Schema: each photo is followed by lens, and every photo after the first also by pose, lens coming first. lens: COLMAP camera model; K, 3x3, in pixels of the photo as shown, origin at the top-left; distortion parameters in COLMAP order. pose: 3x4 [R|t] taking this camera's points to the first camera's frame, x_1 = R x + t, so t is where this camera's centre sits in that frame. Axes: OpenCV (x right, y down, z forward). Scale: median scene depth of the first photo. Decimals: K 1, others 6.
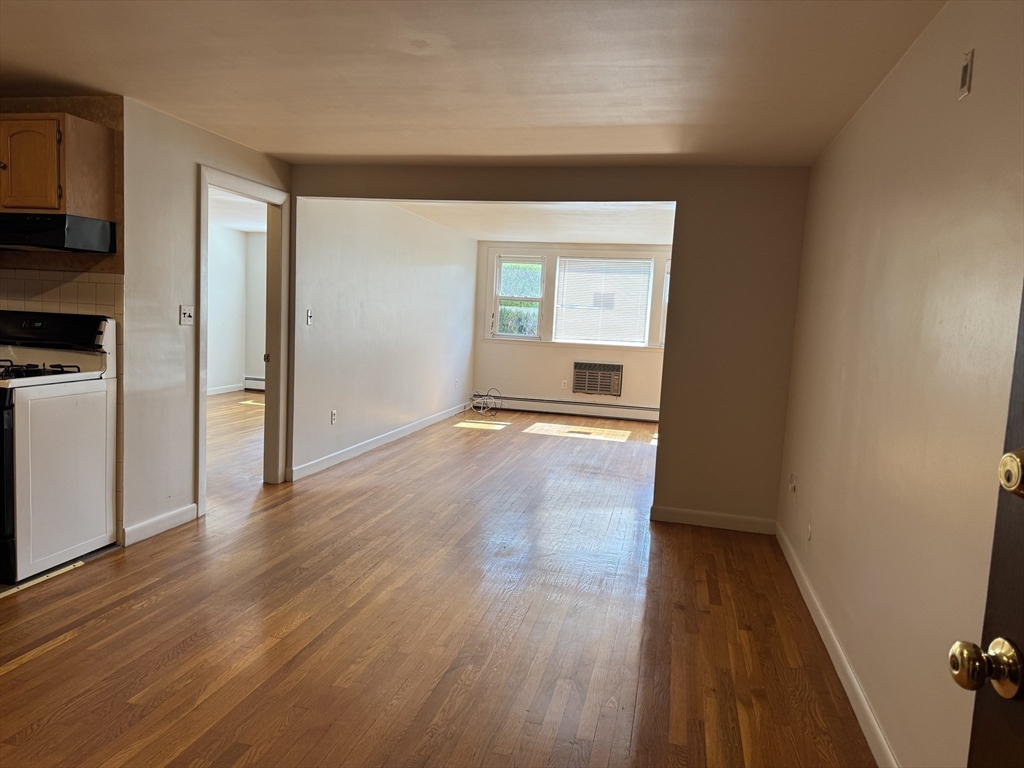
lens RADIAL K [[723.2, 0, 515.6], [0, 723.2, 386.2], [0, 0, 1]] dist [-0.000371, -0.002639]
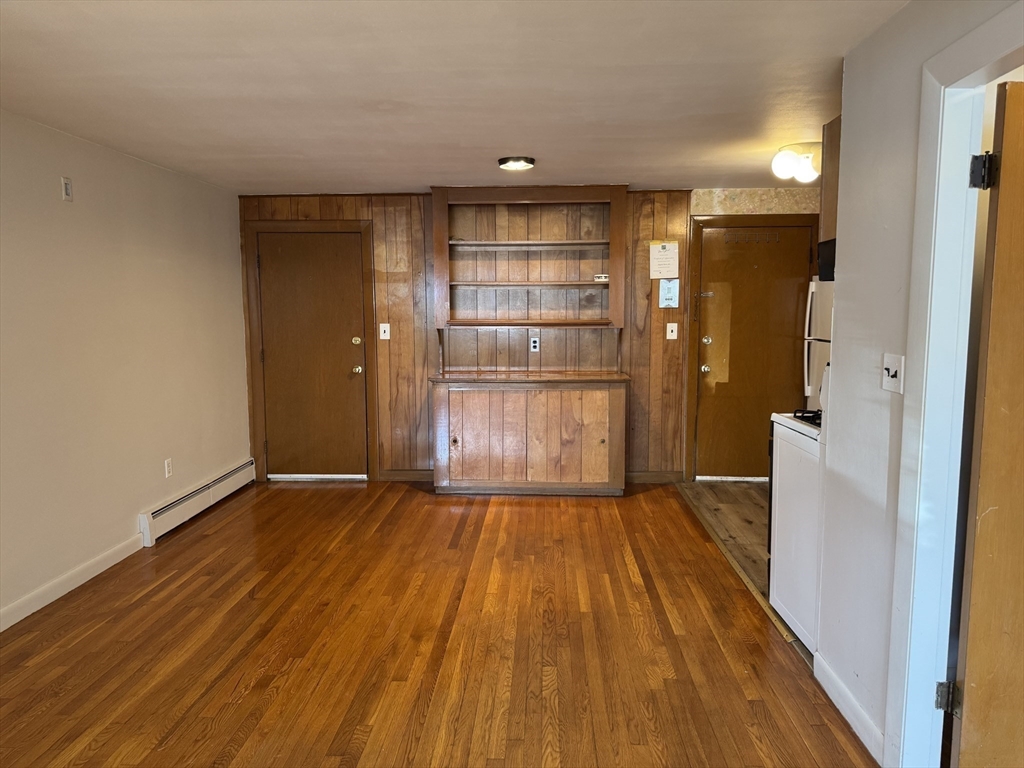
lens RADIAL K [[723.2, 0, 515.6], [0, 723.2, 386.2], [0, 0, 1]] dist [-0.000371, -0.002639]
pose [[-0.982704, -0.031023, -0.182568, -0.102933], [-0.066804, 0.978873, 0.193247, -0.199816], [0.172716, 0.202101, -0.964015, 1.692731]]
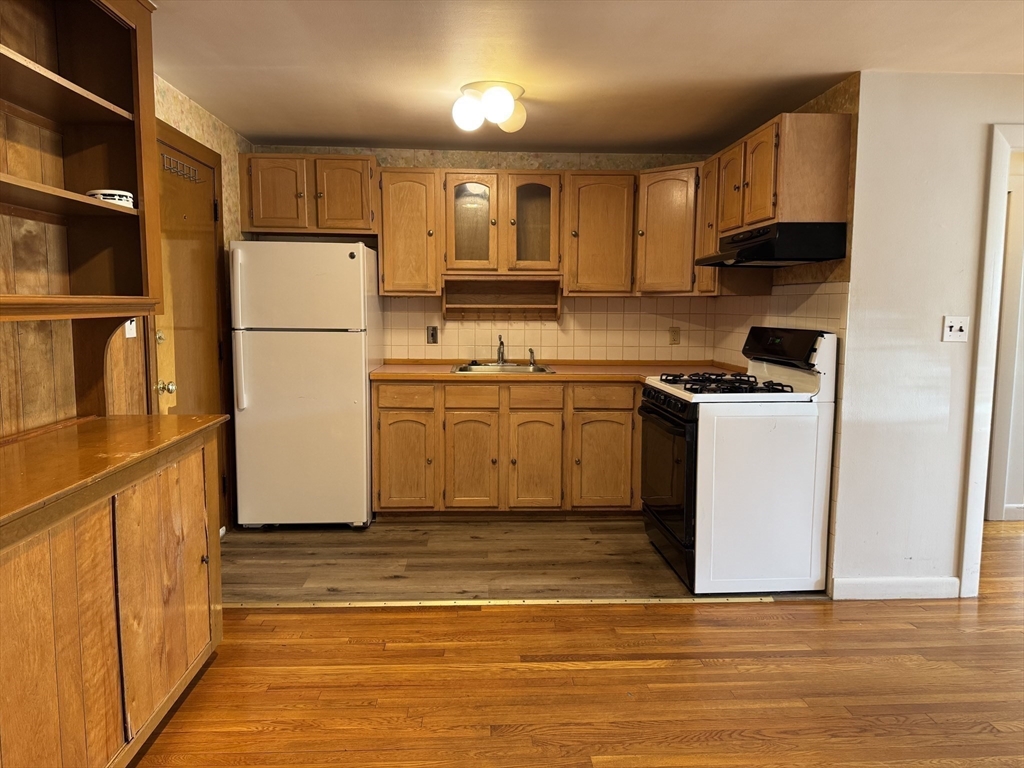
lens RADIAL K [[725.6, 0, 515.2], [0, 725.6, 379.9], [0, 0, 1]] dist [0.007914, 0.001959]
pose [[0.276204, 0.050057, -0.959795, 0.180685], [-0.086353, 0.995896, 0.027090, -0.029821], [0.957212, 0.075399, 0.279393, 0.402636]]
